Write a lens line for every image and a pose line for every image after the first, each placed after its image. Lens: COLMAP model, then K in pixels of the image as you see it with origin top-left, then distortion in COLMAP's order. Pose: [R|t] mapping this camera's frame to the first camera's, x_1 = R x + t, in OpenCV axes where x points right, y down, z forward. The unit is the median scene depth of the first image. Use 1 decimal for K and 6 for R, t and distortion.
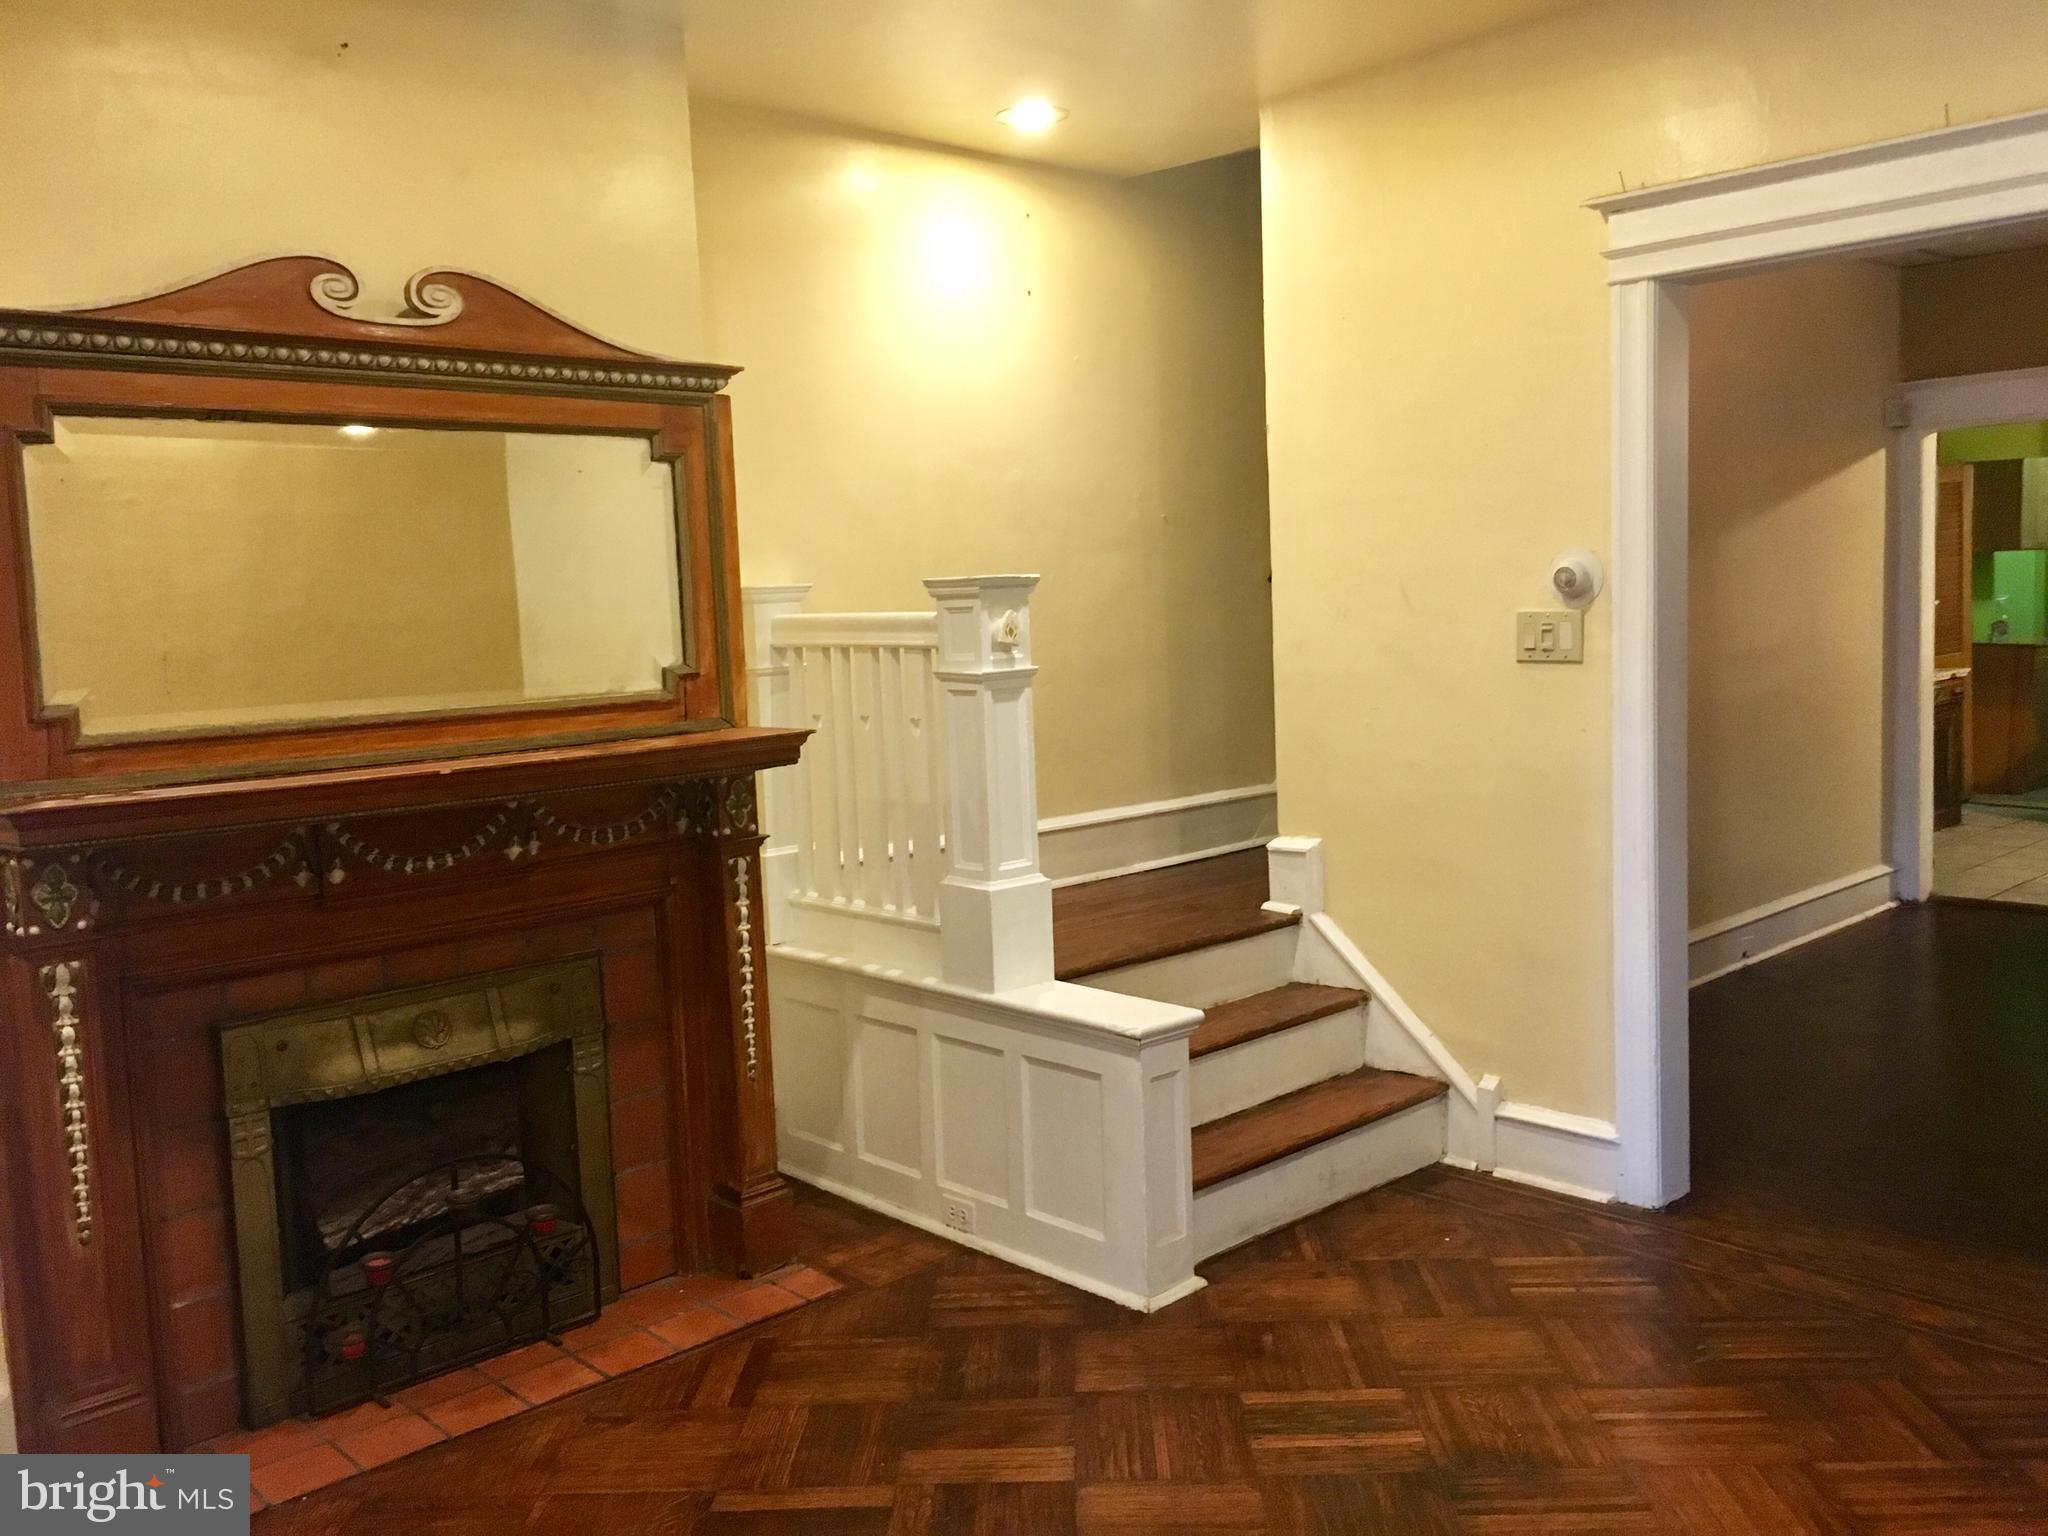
lens RADIAL K [[1756.5, 0, 1013.4], [0, 1756.5, 760.3], [0, 0, 1]] dist [0.084521, -0.094116]
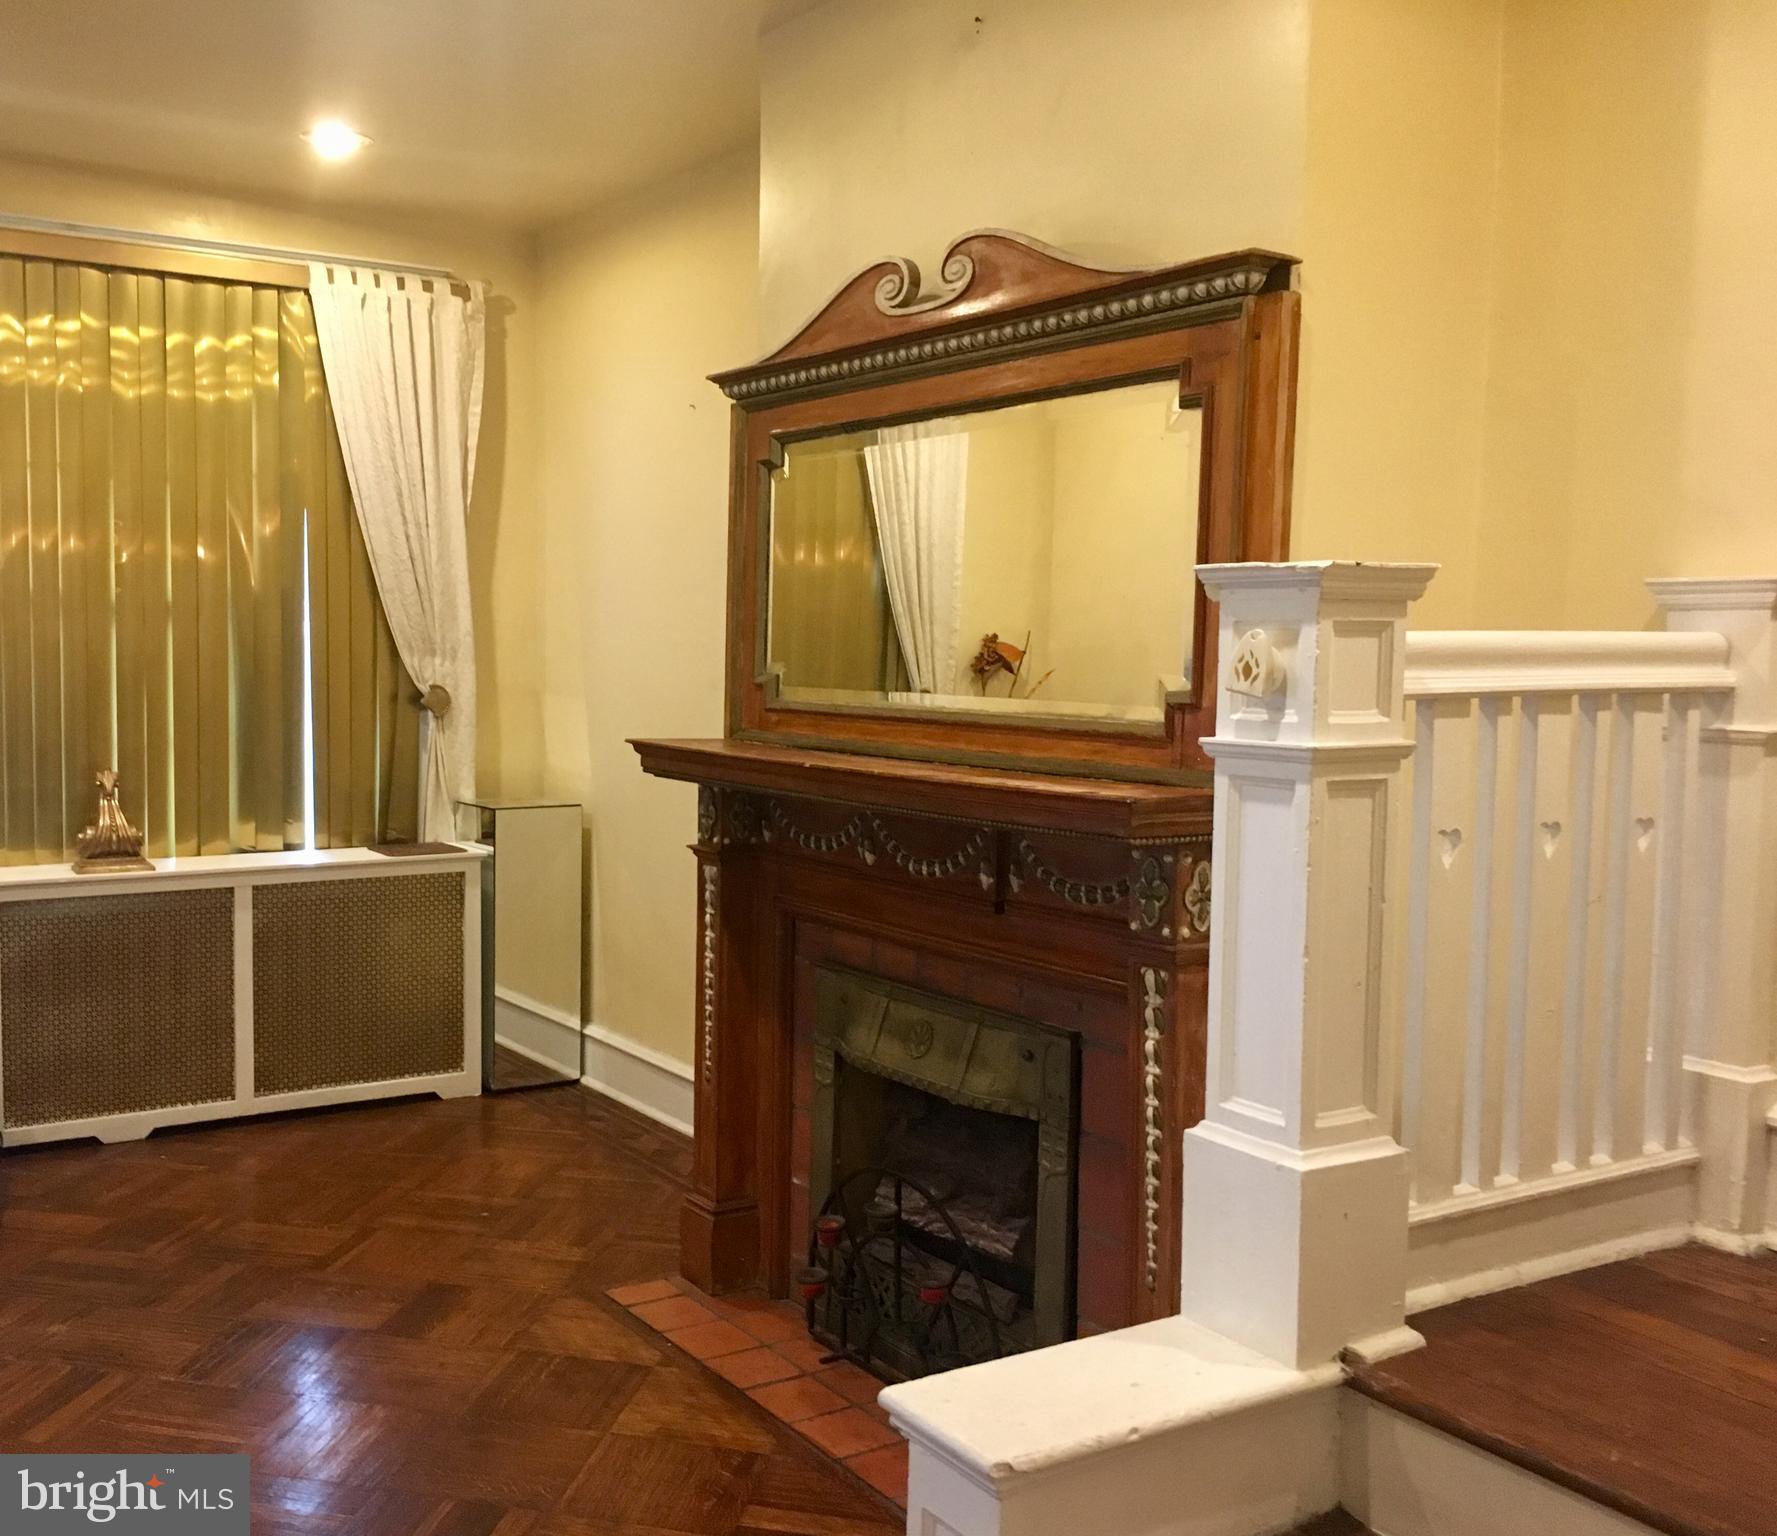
lens RADIAL K [[1870.6, 0, 888.5], [0, 1870.6, 768.0], [0, 0, 1]] dist [-0.020941, -0.013253]
pose [[-0.199853, 0.103639, -0.974329, 0.649552], [-0.094345, 0.987735, 0.124417, -0.118727], [0.975273, 0.116788, -0.187624, 1.153797]]
